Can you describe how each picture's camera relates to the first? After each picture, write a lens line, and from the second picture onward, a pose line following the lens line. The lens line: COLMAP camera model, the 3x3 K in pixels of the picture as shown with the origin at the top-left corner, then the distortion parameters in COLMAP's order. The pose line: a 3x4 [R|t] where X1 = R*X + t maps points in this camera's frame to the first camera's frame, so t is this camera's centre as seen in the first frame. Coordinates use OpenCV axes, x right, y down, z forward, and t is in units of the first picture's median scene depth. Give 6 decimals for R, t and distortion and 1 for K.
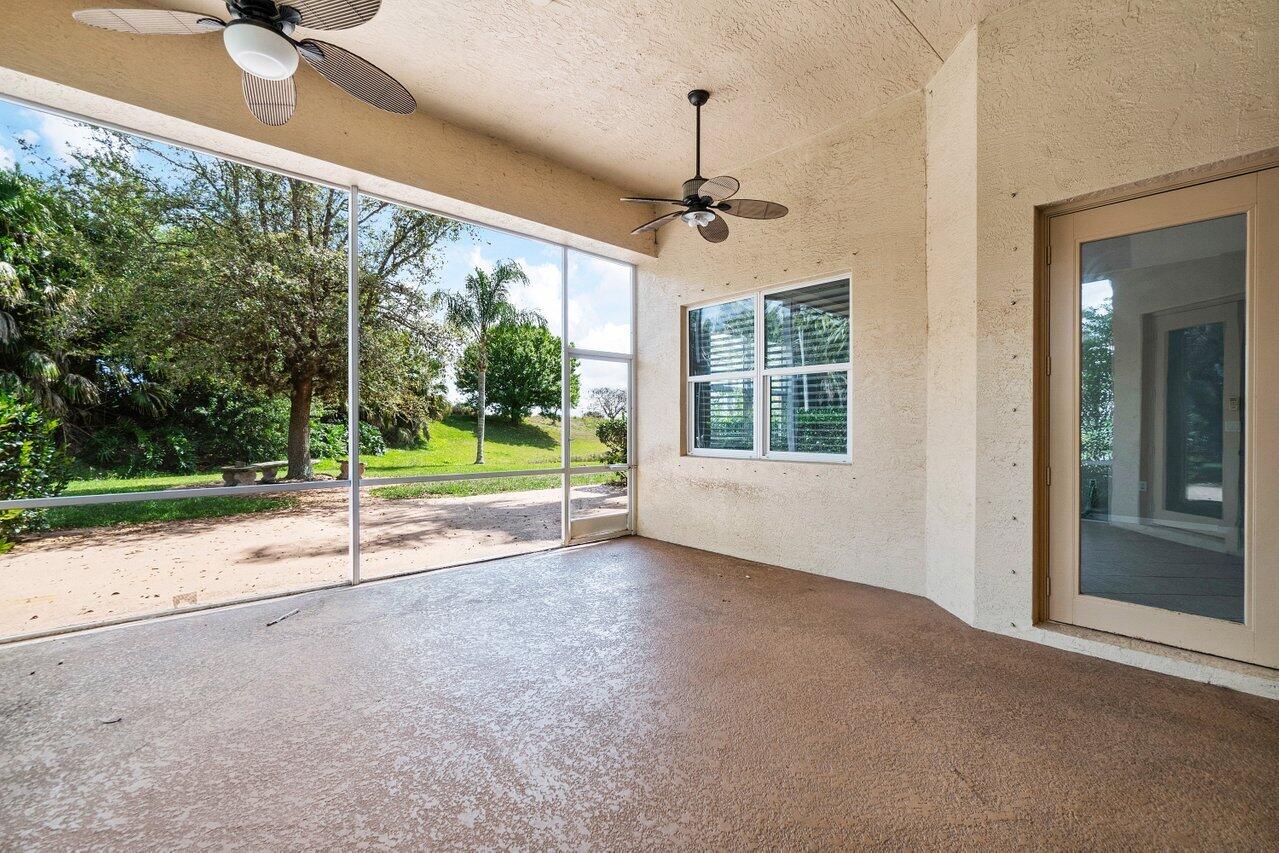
lens RADIAL K [[549.5, 0, 618.7], [0, 549.5, 428.3], [0, 0, 1]] dist [-0.000181, -0.000233]
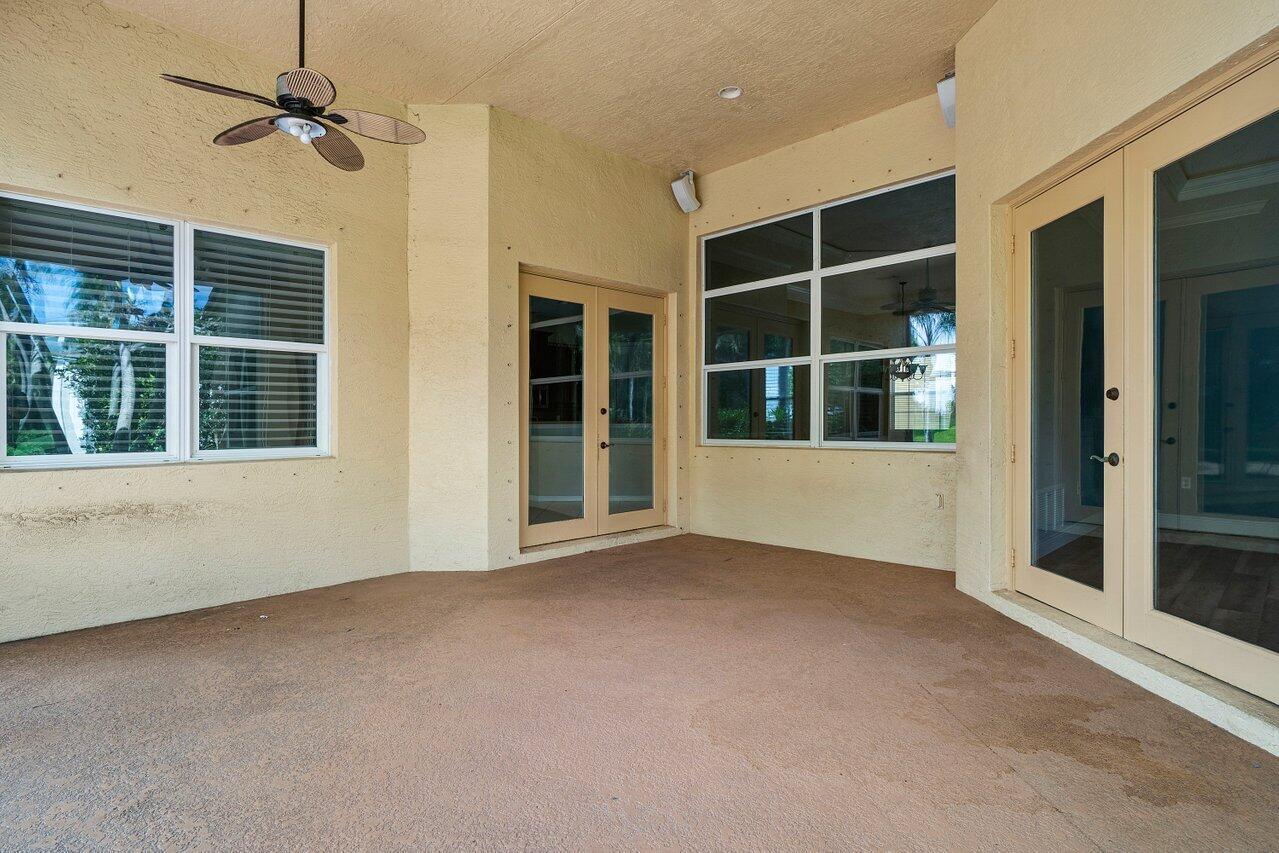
lens RADIAL K [[630.7, 0, 639.7], [0, 630.7, 435.2], [0, 0, 1]] dist [0.001928, 0.000286]
pose [[-0.020281, -0.026680, 0.999438, -0.710538], [0.005094, 0.999628, 0.026788, 0.002861], [-0.999781, 0.005635, -0.020138, 0.561885]]
